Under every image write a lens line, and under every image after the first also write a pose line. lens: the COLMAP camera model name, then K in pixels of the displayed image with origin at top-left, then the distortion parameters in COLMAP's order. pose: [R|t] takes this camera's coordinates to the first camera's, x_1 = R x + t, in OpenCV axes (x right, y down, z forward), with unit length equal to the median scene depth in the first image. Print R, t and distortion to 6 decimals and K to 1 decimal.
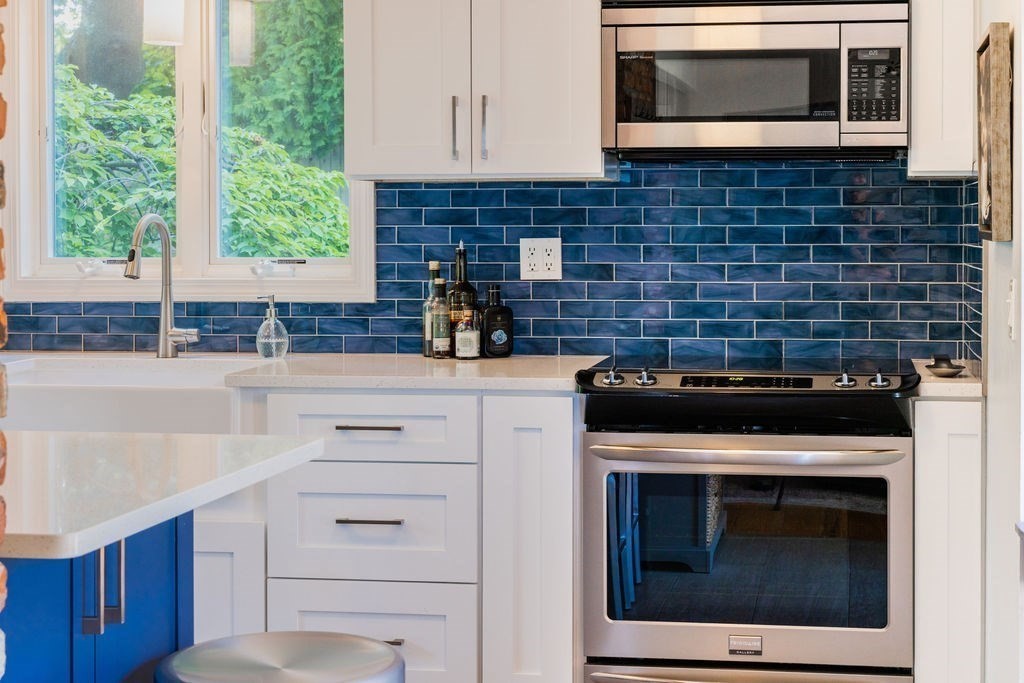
lens RADIAL K [[1777.1, 0, 621.3], [0, 1777.1, 274.3], [0, 0, 1]] dist [0.017749, 0.108533]
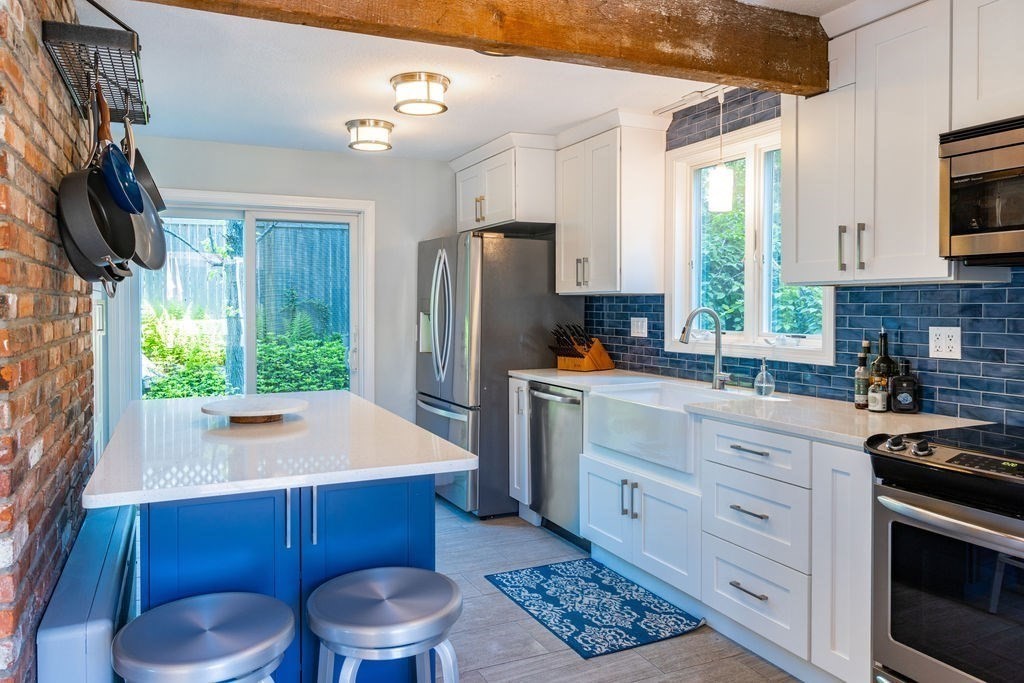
lens RADIAL K [[729.9, 0, 476.0], [0, 729.9, 317.9], [0, 0, 1]] dist [-0.000297, -0.000712]
pose [[0.518462, 0.018073, -0.854910, 0.237224], [-0.024755, 0.999675, 0.006120, -0.021745], [0.854742, 0.017990, 0.518741, 0.422854]]
